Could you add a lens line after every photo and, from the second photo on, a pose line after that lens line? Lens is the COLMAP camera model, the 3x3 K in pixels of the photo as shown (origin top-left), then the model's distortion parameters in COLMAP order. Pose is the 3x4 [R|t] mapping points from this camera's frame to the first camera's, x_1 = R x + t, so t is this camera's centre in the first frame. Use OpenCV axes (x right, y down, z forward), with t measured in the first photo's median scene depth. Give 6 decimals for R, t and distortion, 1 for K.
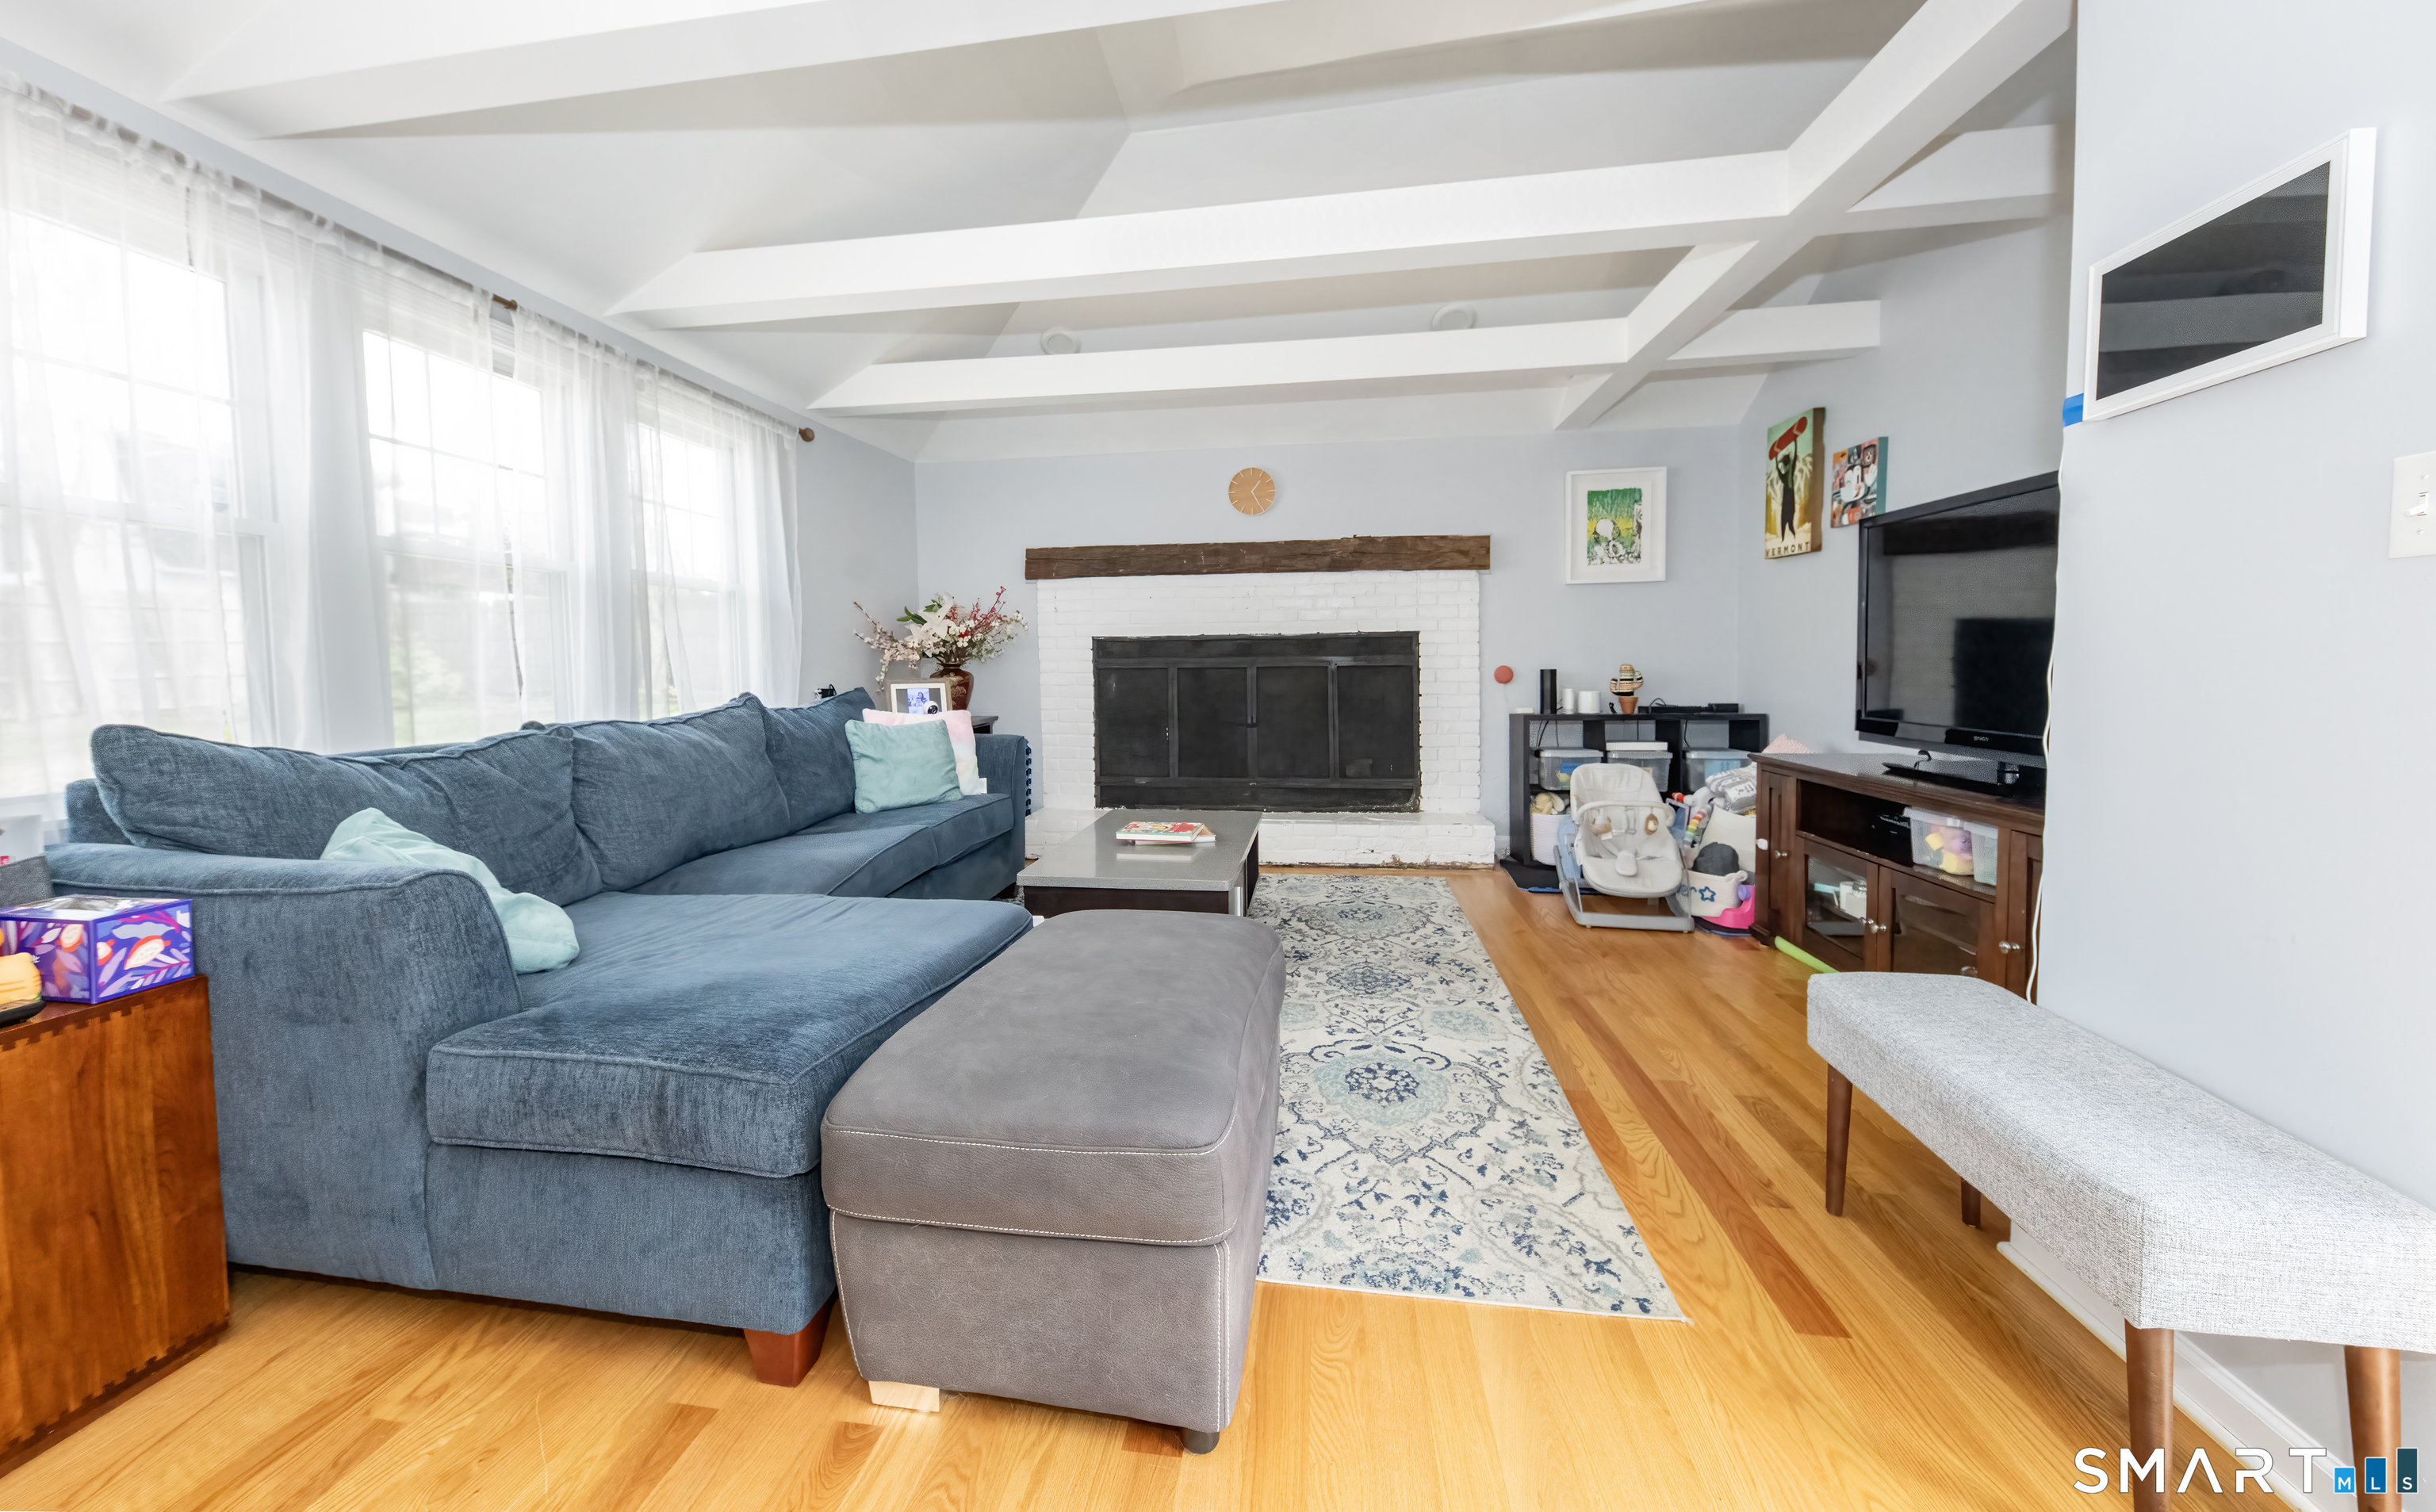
lens RADIAL K [[915.7, 0, 1179.1], [0, 915.7, 694.5], [0, 0, 1]] dist [0.000696, -0.001719]
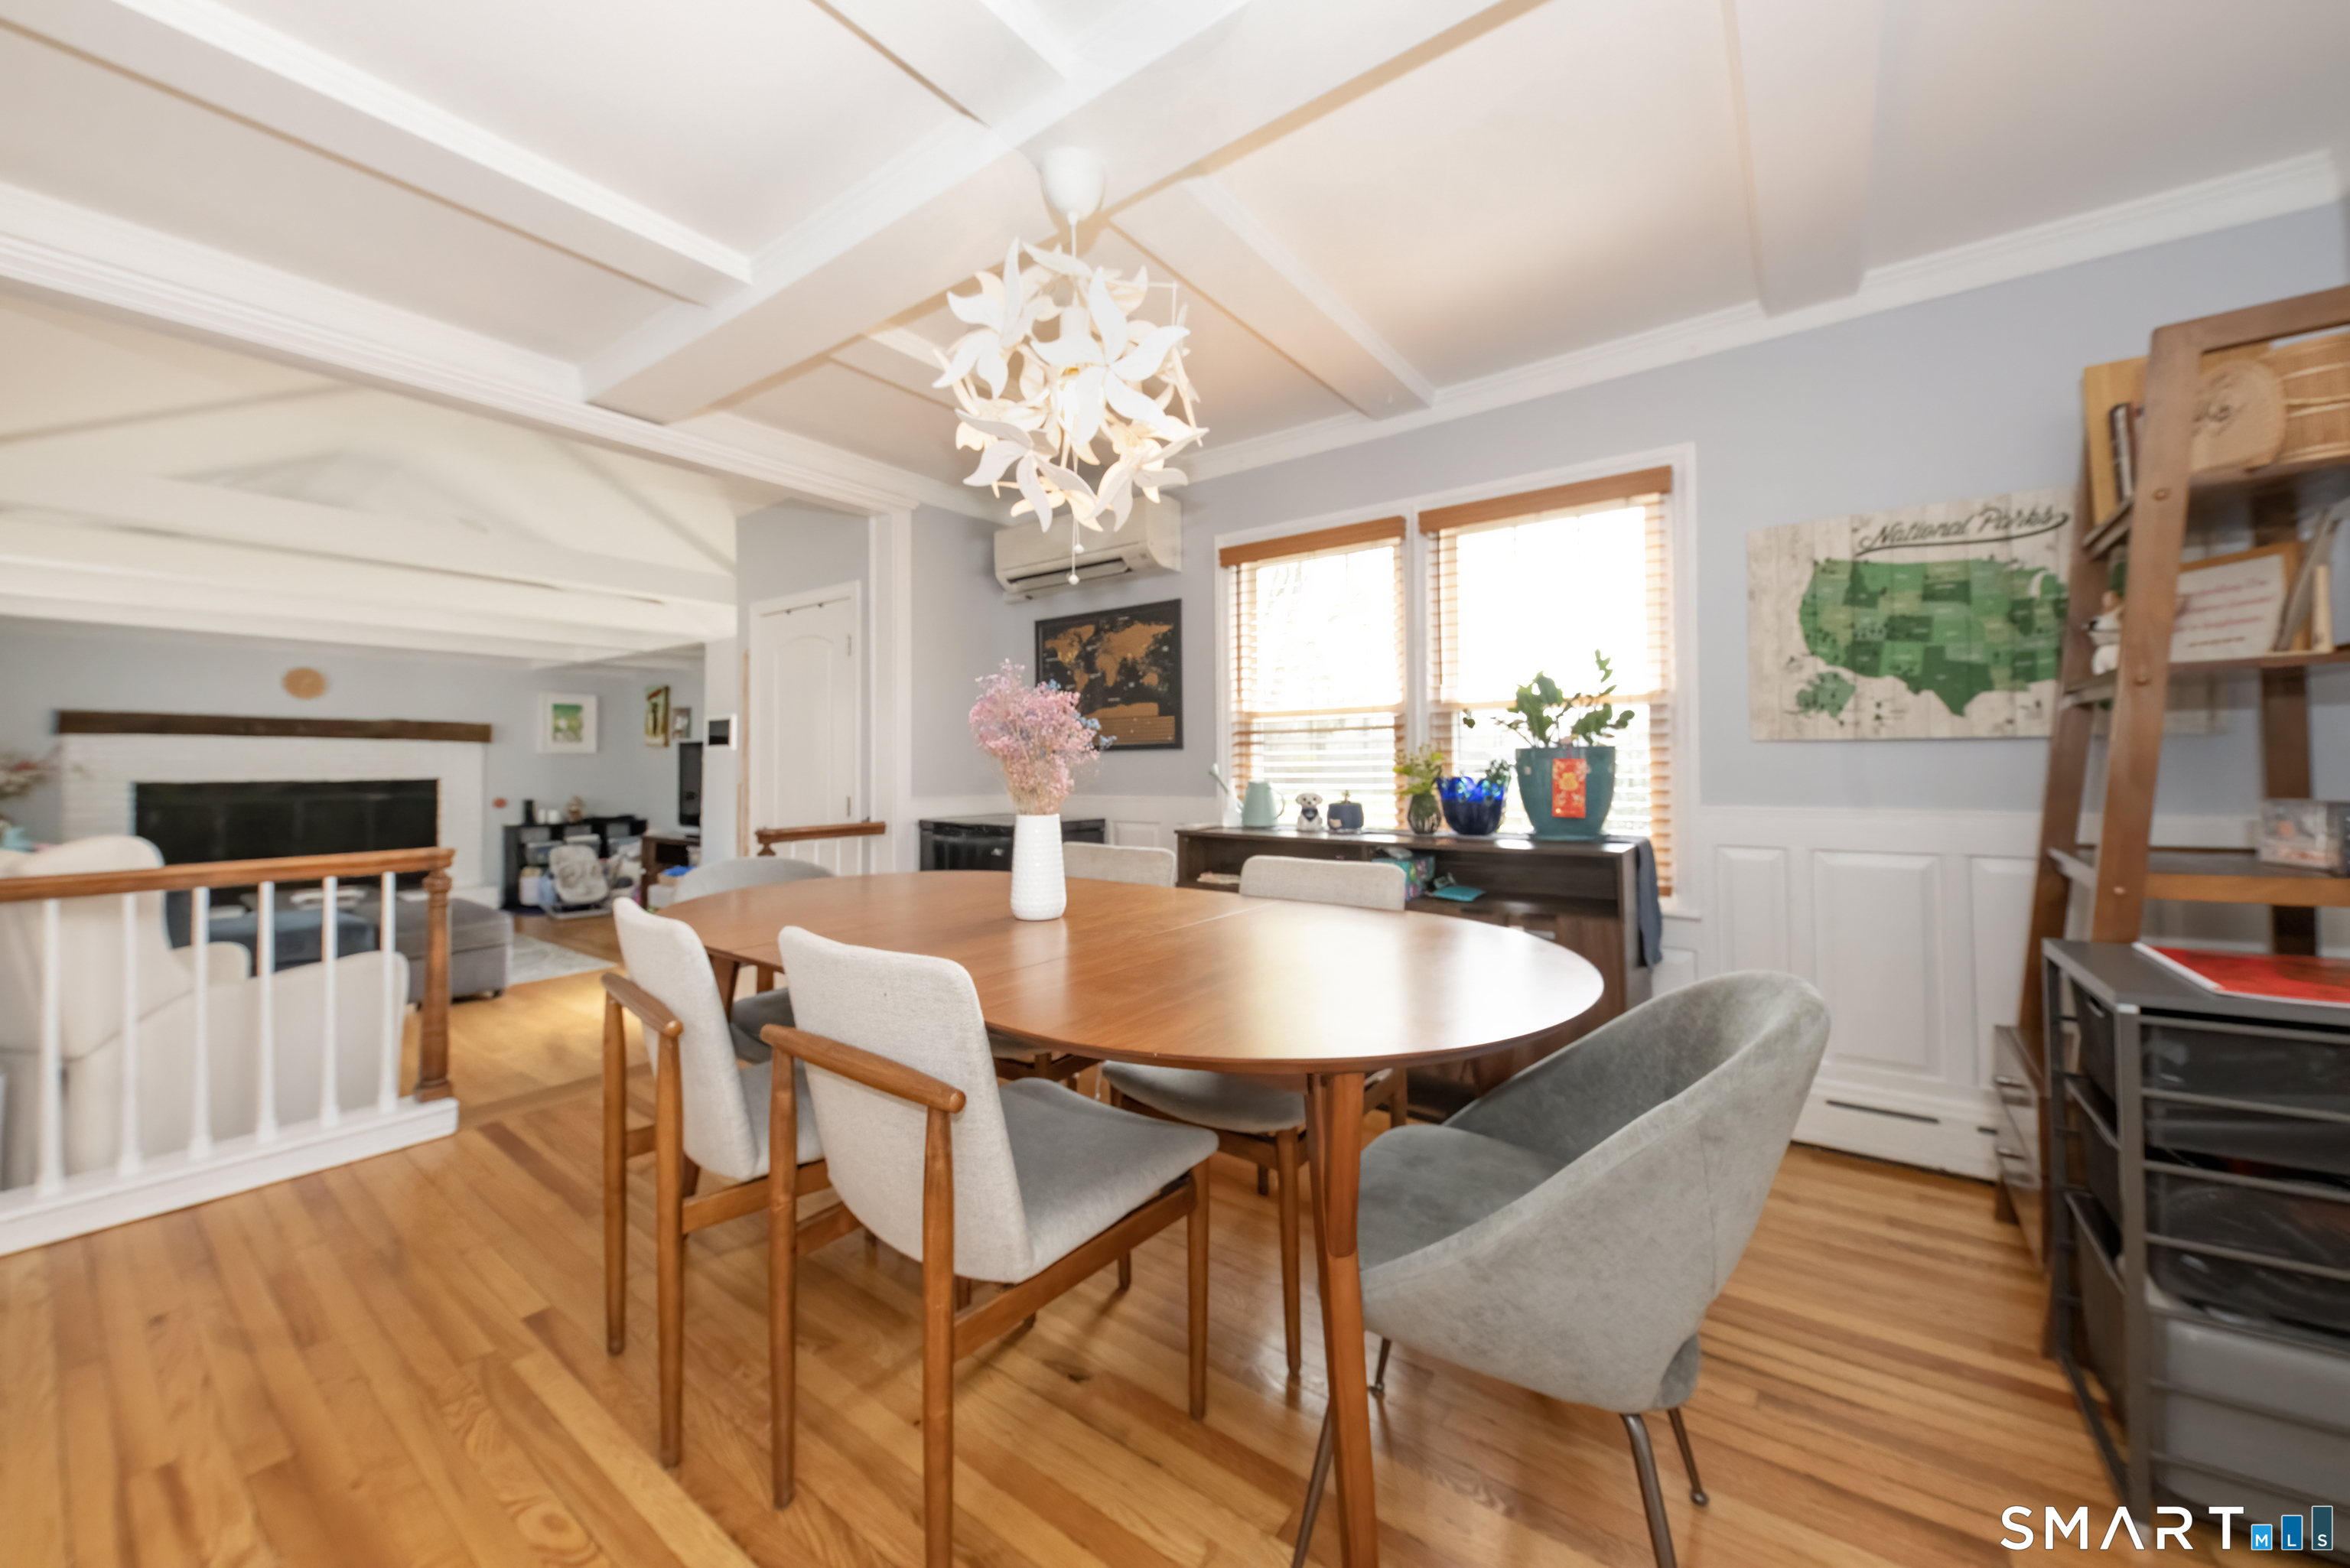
lens RADIAL K [[870.1, 0, 1162.8], [0, 870.1, 748.5], [0, 0, 1]] dist [-0.000637, -0.000113]
pose [[0.459779, 0.027961, 0.887593, -0.877298], [0.031786, 0.998345, -0.047916, -0.009186], [-0.887464, 0.050244, 0.458130, -1.449090]]
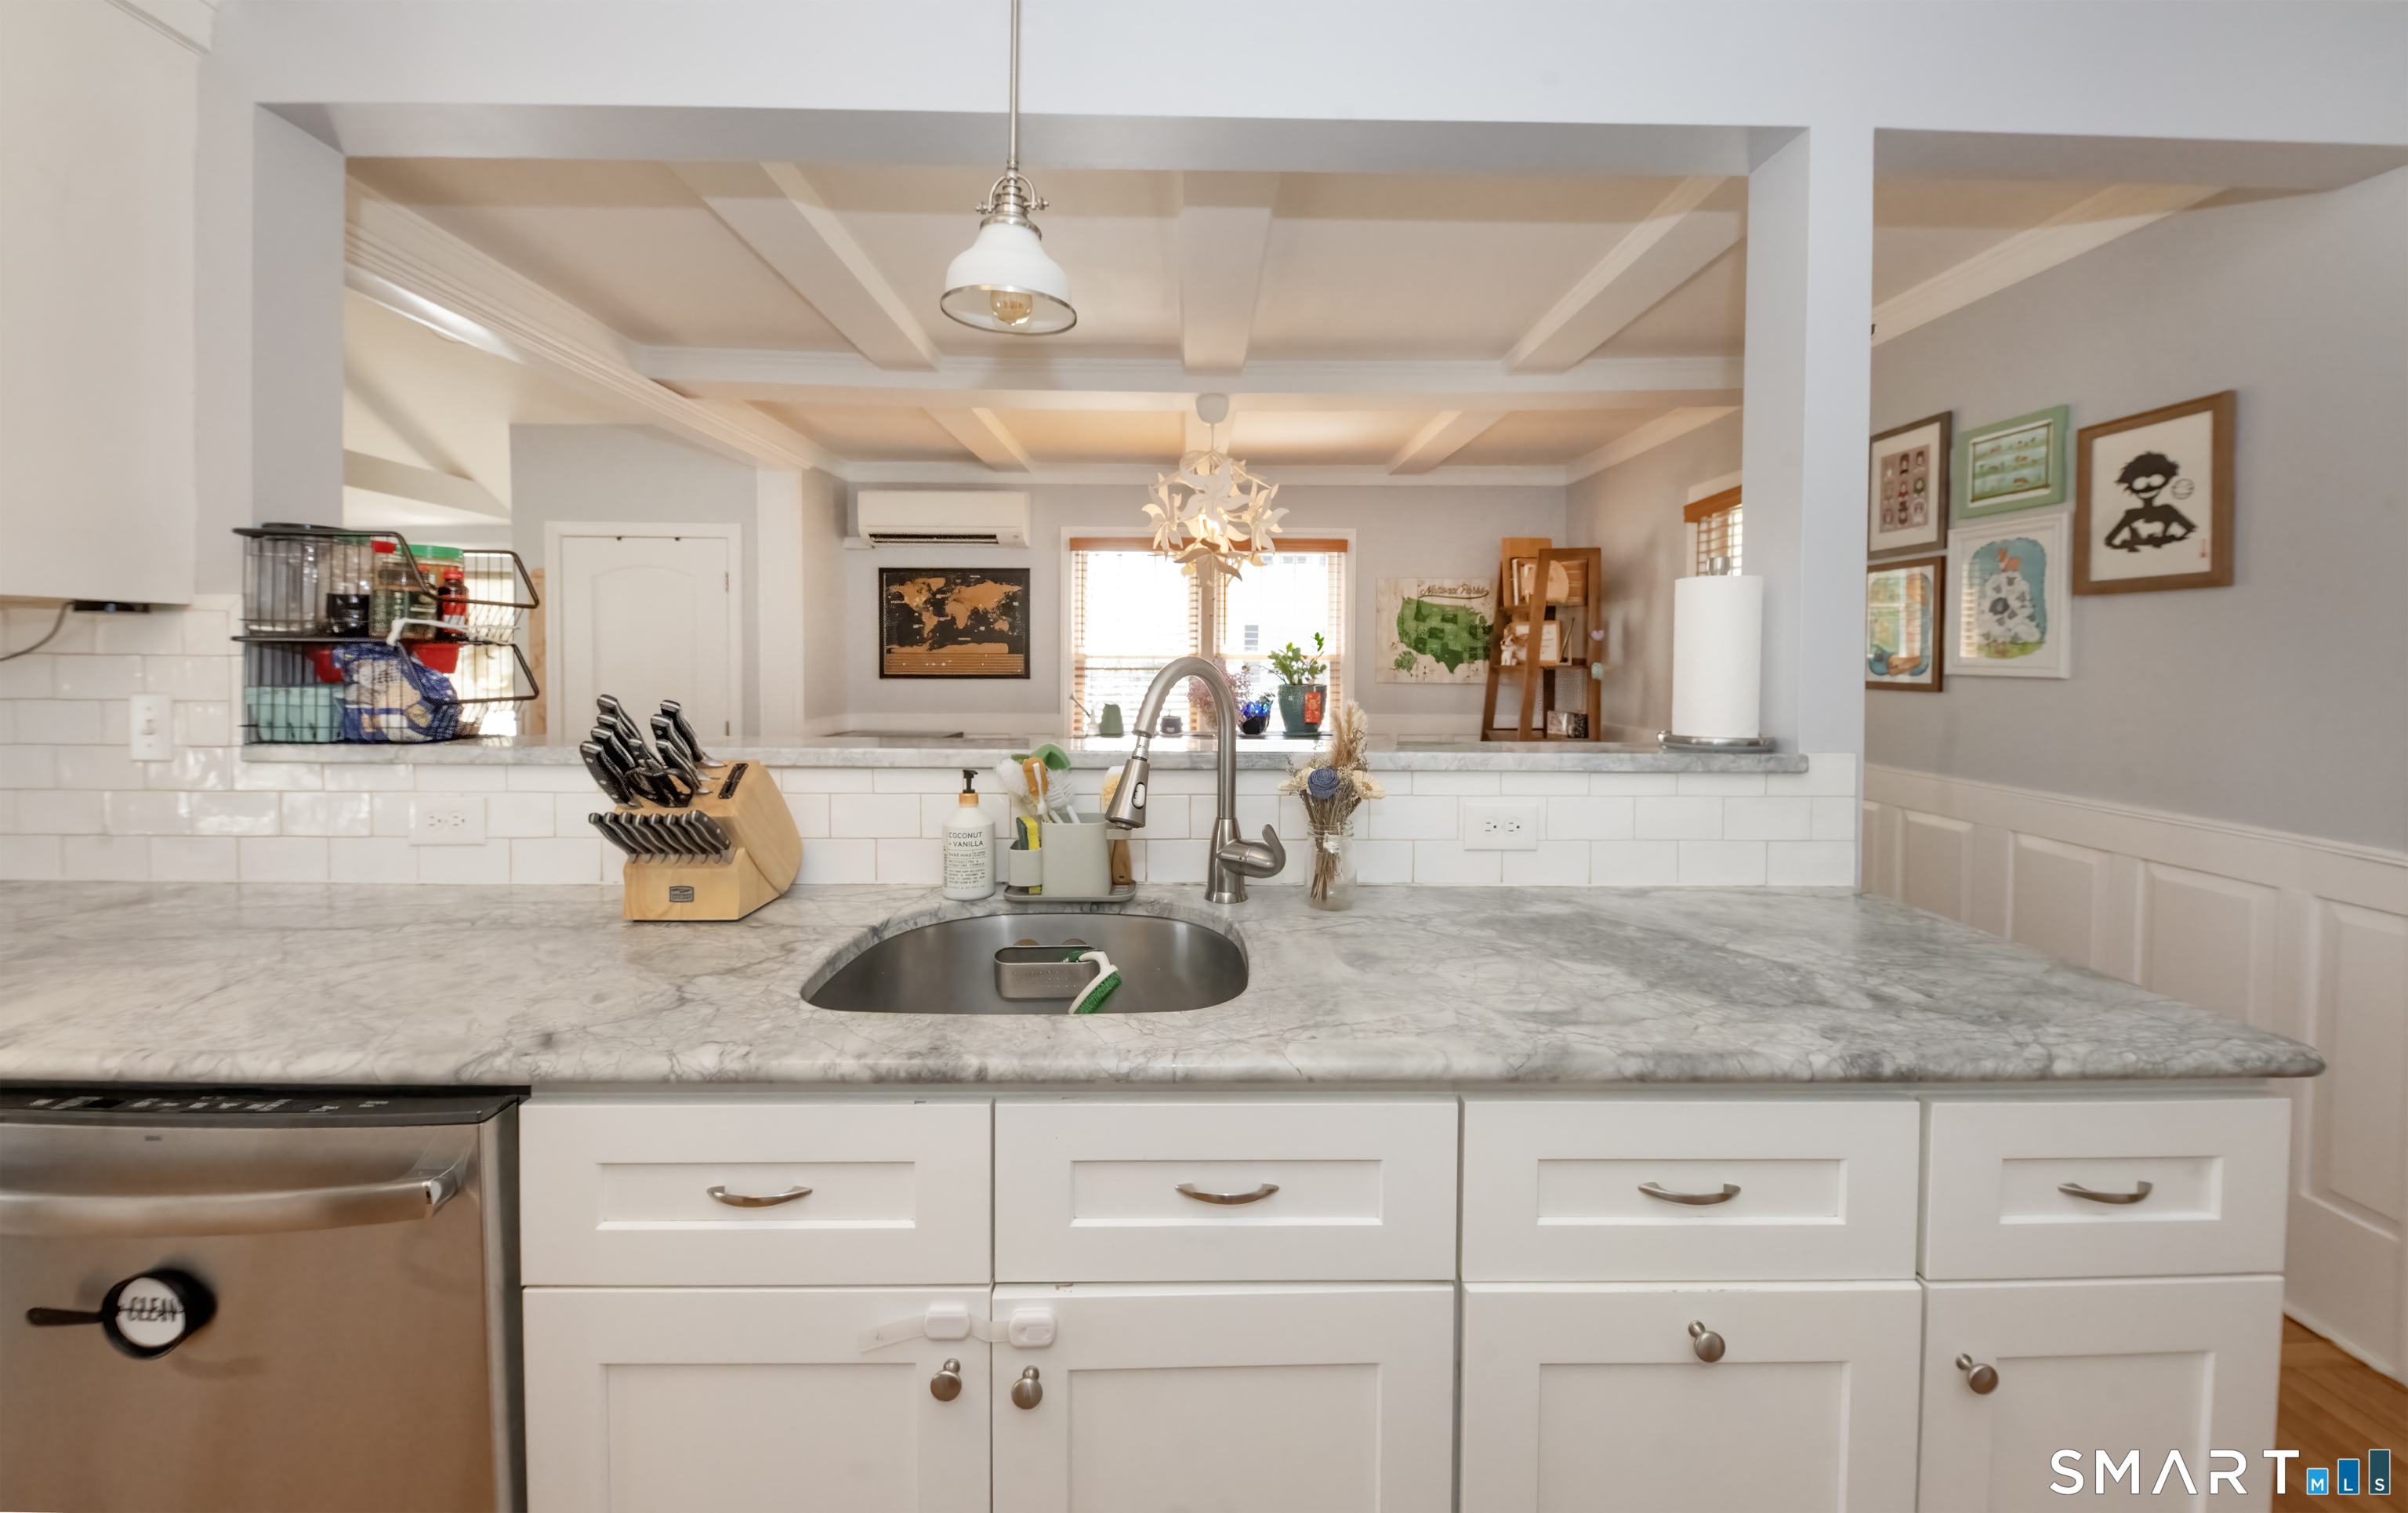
lens RADIAL K [[879.4, 0, 1160.7], [0, 879.4, 673.6], [0, 0, 1]] dist [-0.006865, -0.000606]
pose [[-0.176473, -0.004857, 0.984293, -1.486389], [0.032203, 0.999424, 0.010705, -0.086833], [-0.983778, 0.033587, -0.176215, -0.858534]]
